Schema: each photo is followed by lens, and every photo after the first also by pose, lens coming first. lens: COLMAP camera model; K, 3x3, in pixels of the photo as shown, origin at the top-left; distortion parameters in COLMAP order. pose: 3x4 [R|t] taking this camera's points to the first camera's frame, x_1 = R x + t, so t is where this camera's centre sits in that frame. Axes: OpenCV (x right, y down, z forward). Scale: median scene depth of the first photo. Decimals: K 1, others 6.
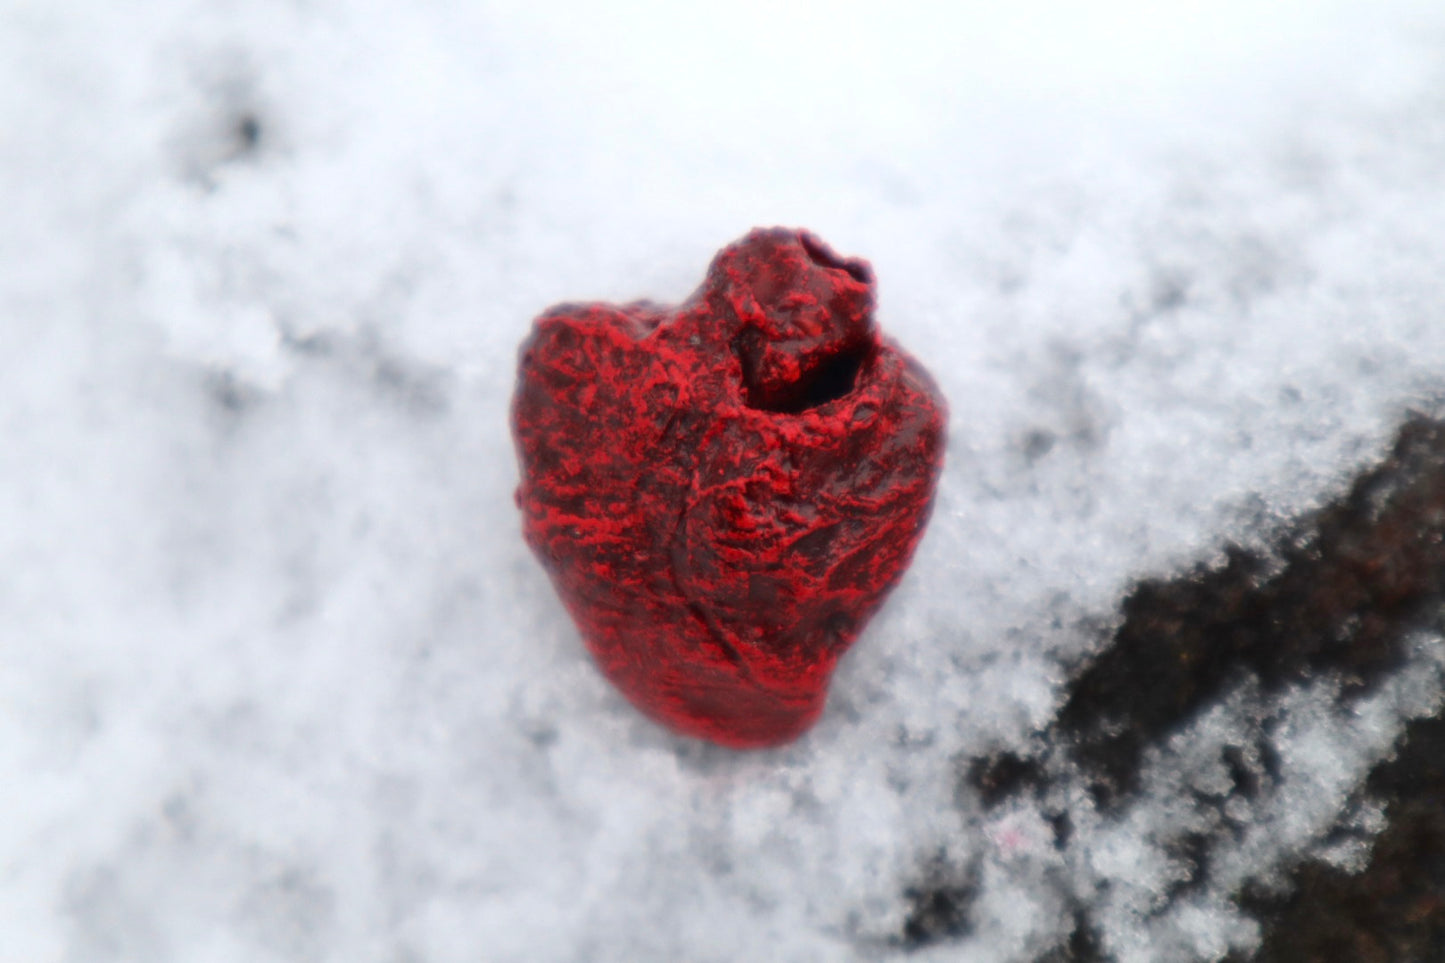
lens RADIAL K [[3116.4, 0, 722.5], [0, 3116.4, 481.5], [0, 0, 1]] dist [-0.163541, 0.431038]
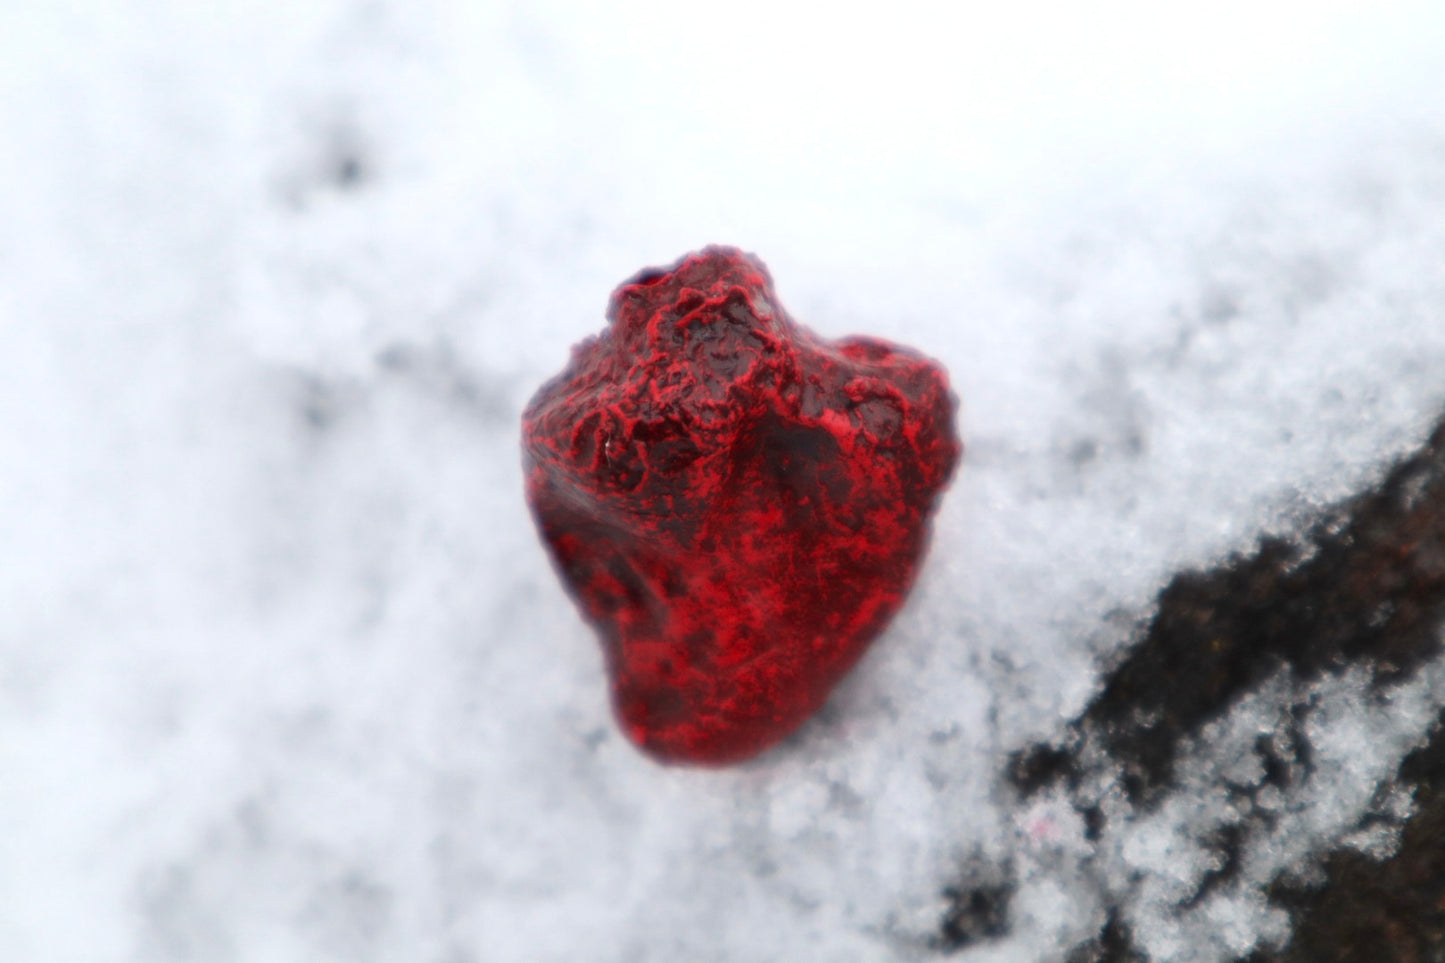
lens RADIAL K [[3116.4, 0, 722.5], [0, 3116.4, 481.5], [0, 0, 1]] dist [-0.163541, 0.431038]
pose [[0.992558, 0.009763, -0.121380, 0.108418], [-0.025044, 0.991839, -0.125014, 0.128659], [0.119169, 0.127124, 0.984702, -0.003353]]
